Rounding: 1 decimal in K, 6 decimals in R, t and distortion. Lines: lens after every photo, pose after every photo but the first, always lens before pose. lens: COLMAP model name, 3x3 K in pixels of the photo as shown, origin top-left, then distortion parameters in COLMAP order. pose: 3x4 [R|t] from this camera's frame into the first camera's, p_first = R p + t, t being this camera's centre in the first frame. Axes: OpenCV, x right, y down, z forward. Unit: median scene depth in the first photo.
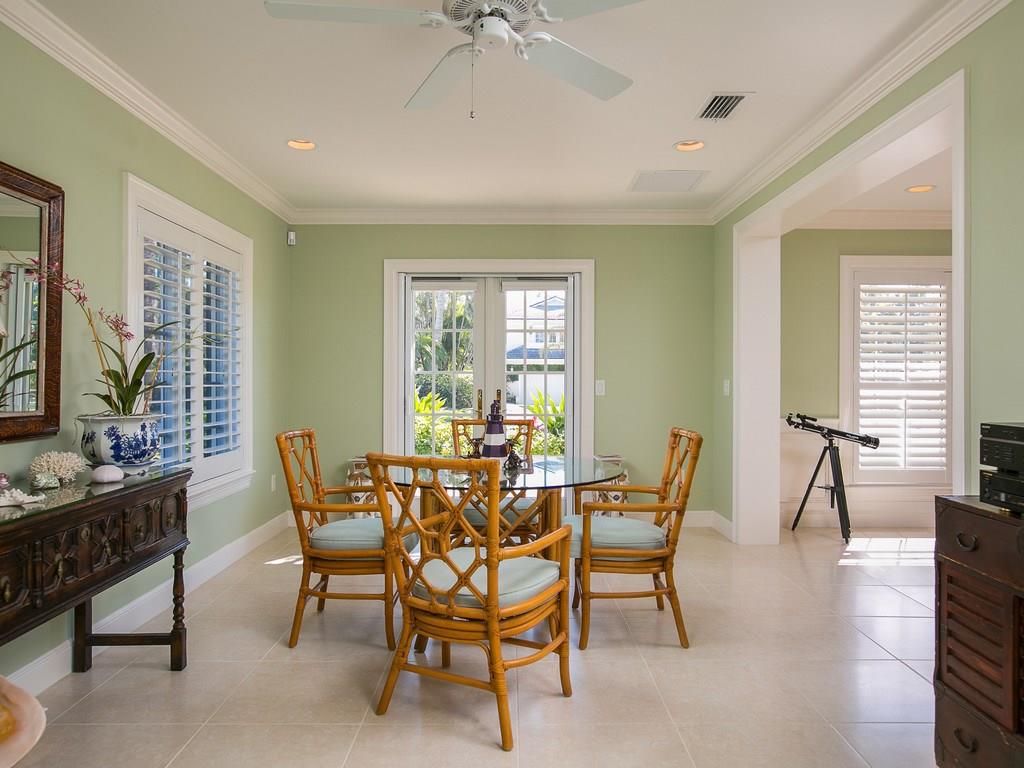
lens RADIAL K [[716.7, 0, 512.0], [0, 716.7, 384.0], [0, 0, 1]] dist [0.000751, -0.000112]
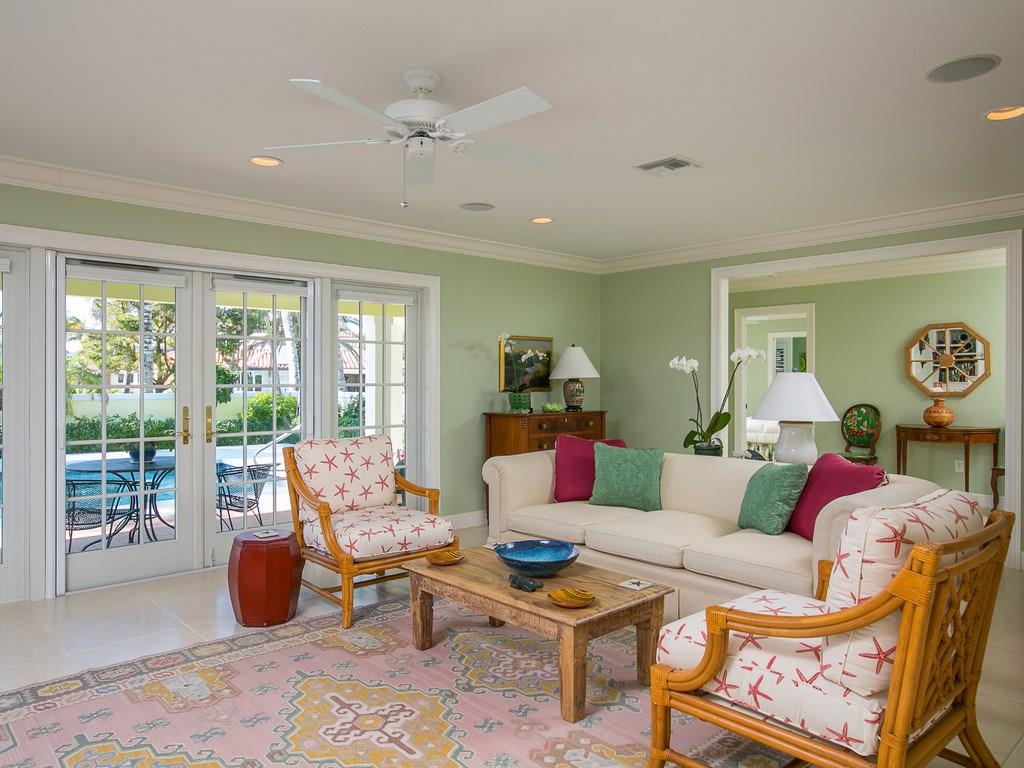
lens RADIAL K [[716.7, 0, 512.0], [0, 716.7, 384.0], [0, 0, 1]] dist [0.000751, -0.000112]
pose [[0.736506, -0.006493, 0.676399, -0.354884], [0.004043, 0.999978, 0.005198, -0.021547], [-0.676418, -0.001094, 0.736517, 0.142325]]
